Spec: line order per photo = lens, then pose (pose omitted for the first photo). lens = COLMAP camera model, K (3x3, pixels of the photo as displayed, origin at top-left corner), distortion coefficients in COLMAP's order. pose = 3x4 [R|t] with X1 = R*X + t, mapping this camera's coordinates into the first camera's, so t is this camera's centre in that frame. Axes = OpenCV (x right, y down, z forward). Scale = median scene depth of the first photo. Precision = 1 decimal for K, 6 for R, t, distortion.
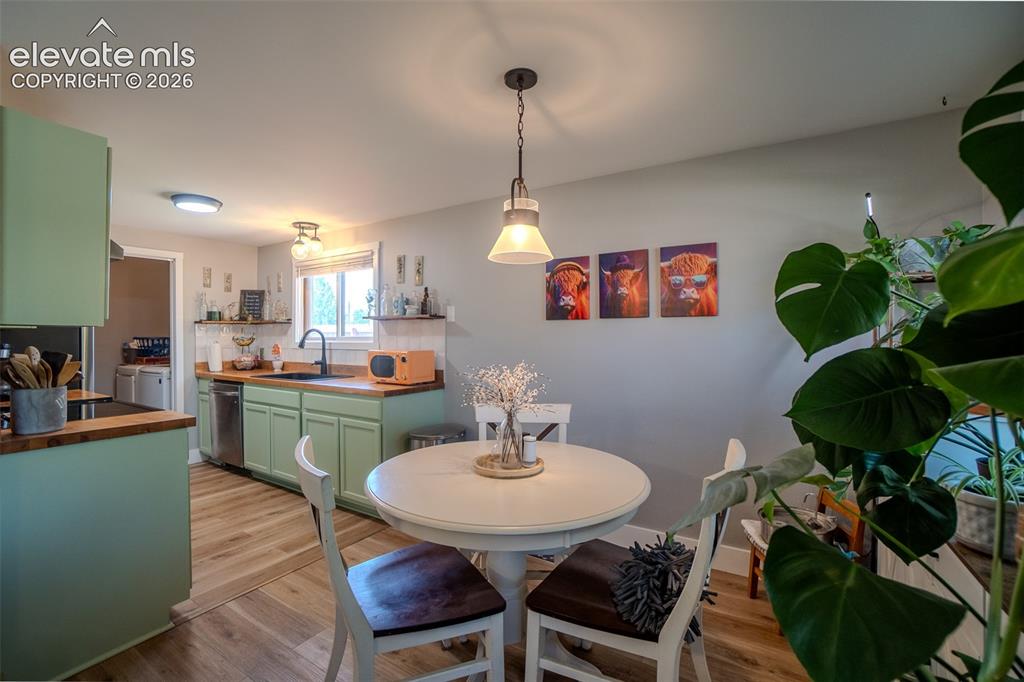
lens RADIAL K [[451.8, 0, 499.5], [0, 451.8, 334.9], [0, 0, 1]] dist [-0.062596, 0.022238]
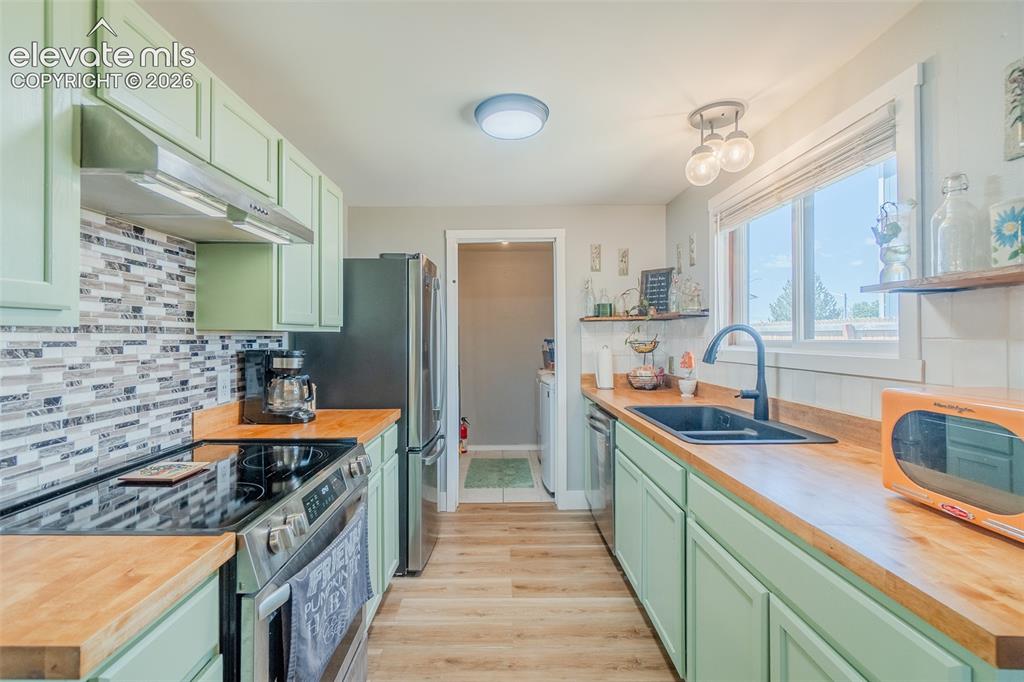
lens RADIAL K [[439.0, 0, 498.1], [0, 439.0, 335.0], [0, 0, 1]] dist [-0.011670, 0.003847]
pose [[0.538690, -0.005083, -0.842489, -0.165116], [0.005814, 0.999980, -0.002316, -0.002430], [0.842484, -0.003651, 0.538709, 0.559084]]
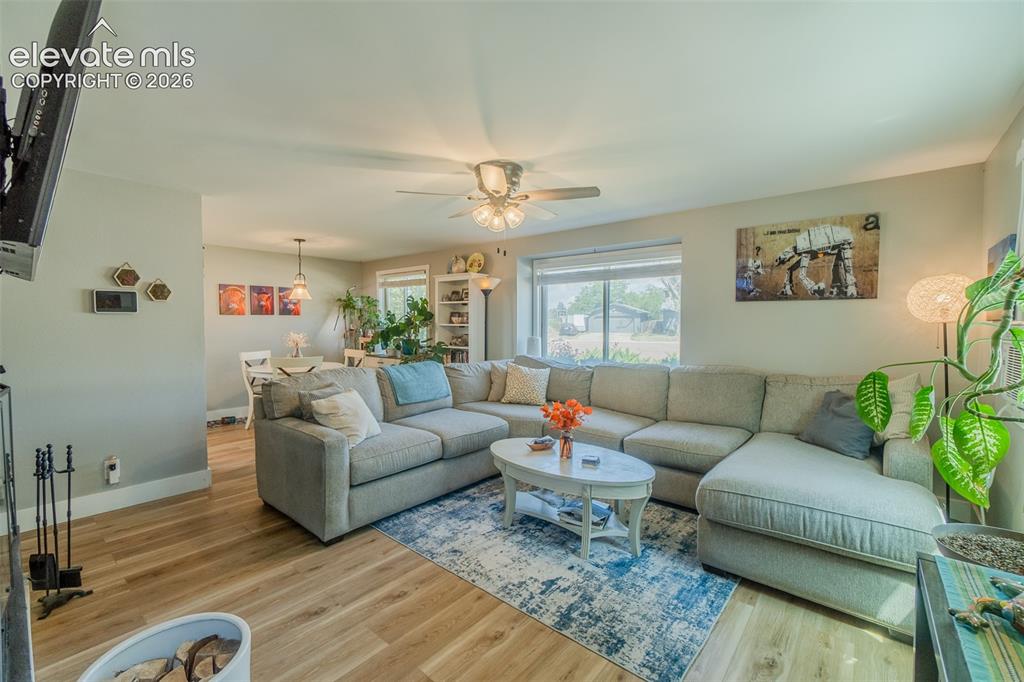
lens RADIAL K [[435.6, 0, 503.1], [0, 435.6, 337.0], [0, 0, 1]] dist [-0.001486, 0.000515]
pose [[0.133219, -0.033367, 0.990525, -1.272618], [-0.004656, 0.999401, 0.034292, -0.004489], [-0.991076, -0.009181, 0.132984, -0.375545]]
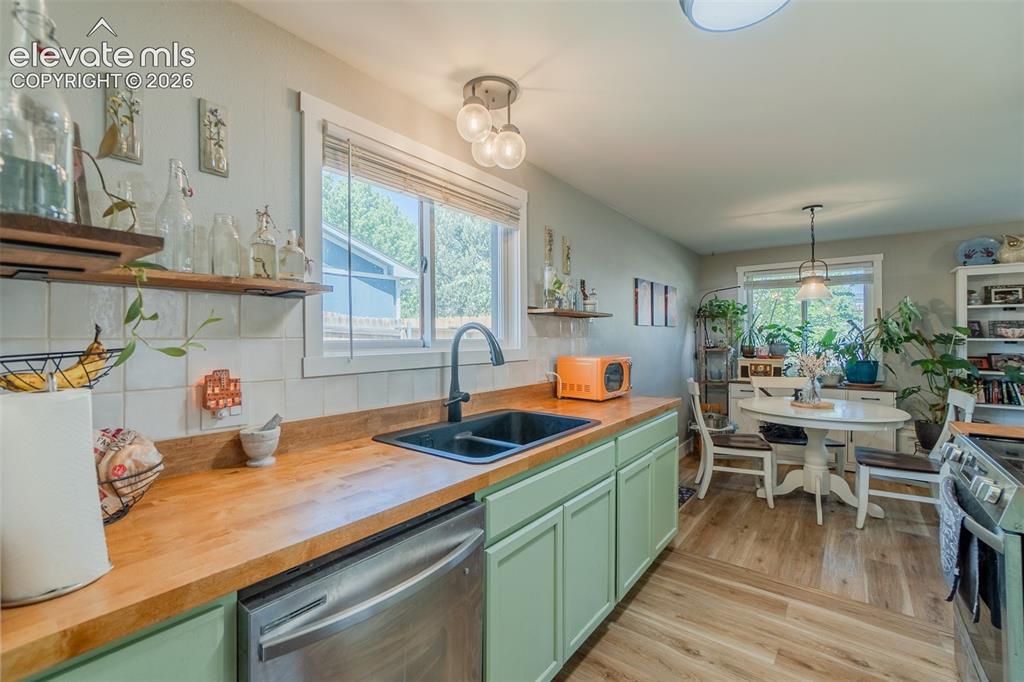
lens RADIAL K [[435.0, 0, 510.9], [0, 435.0, 336.7], [0, 0, 1]] dist [0.002161, 0.000492]
pose [[0.088407, 0.002492, 0.996081, -0.907922], [-0.000980, 0.999997, -0.002415, 0.002204], [-0.996084, -0.000763, 0.088409, 0.981007]]
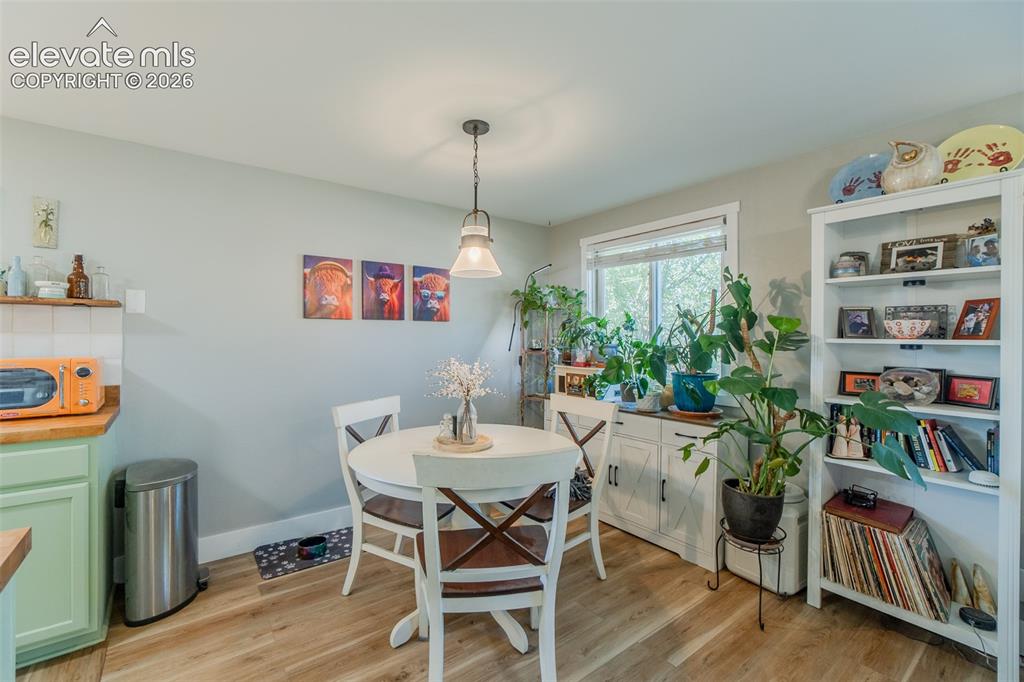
lens RADIAL K [[435.6, 0, 503.1], [0, 435.6, 337.0], [0, 0, 1]] dist [-0.001486, 0.000515]
pose [[0.346258, 0.001283, 0.938139, -0.480837], [-0.006489, 0.999978, 0.001028, 0.002545], [-0.938117, -0.006444, 0.346259, 0.228120]]
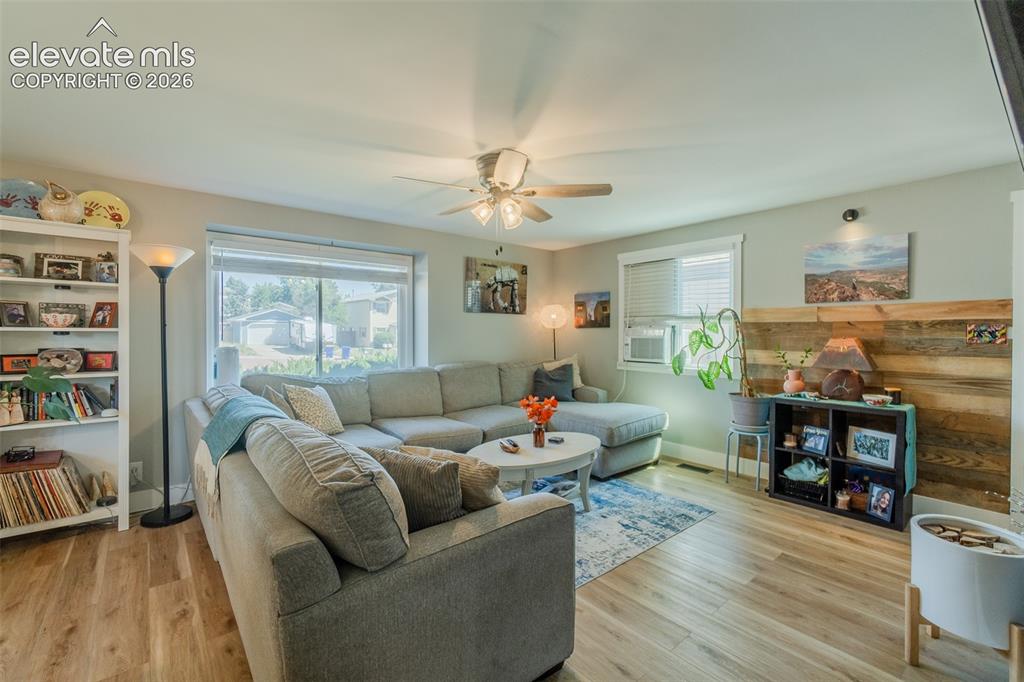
lens RADIAL K [[439.0, 0, 498.1], [0, 439.0, 335.0], [0, 0, 1]] dist [-0.011670, 0.003847]
pose [[-0.952099, -0.009461, 0.305645, -0.729985], [-0.007277, 0.999939, 0.008283, 0.003553], [-0.305704, 0.005662, -0.952110, 0.413534]]
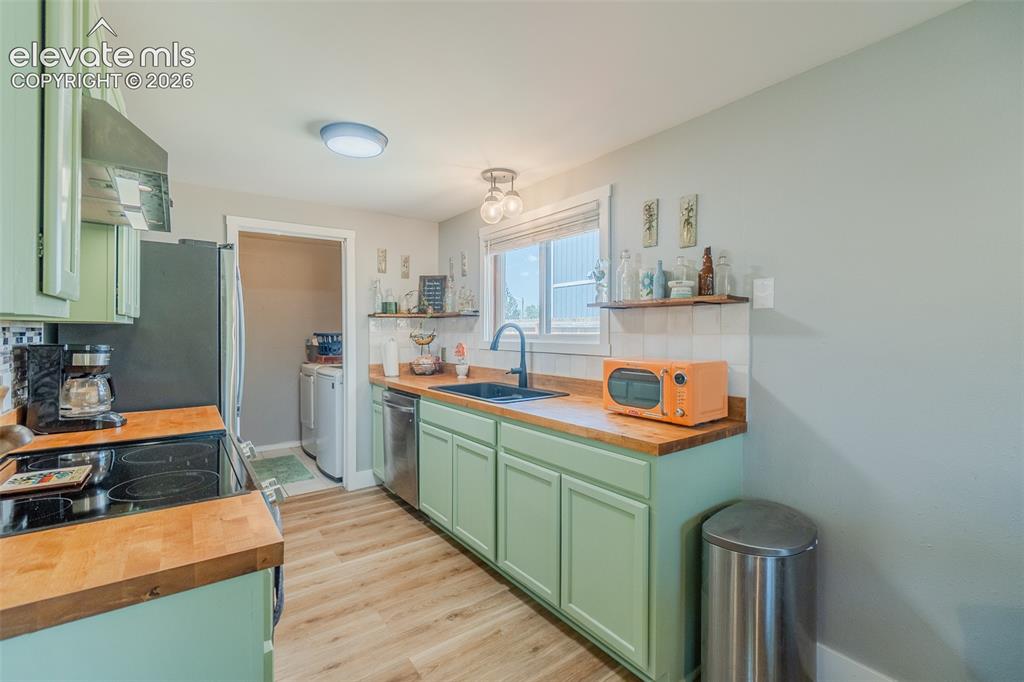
lens RADIAL K [[448.2, 0, 498.5], [0, 448.2, 333.6], [0, 0, 1]] dist [-0.002598, -0.000298]
pose [[0.931039, 0.004511, -0.364892, -0.185978], [-0.001714, 0.999967, 0.007988, -0.002722], [0.364916, -0.006812, 0.931016, 0.357920]]
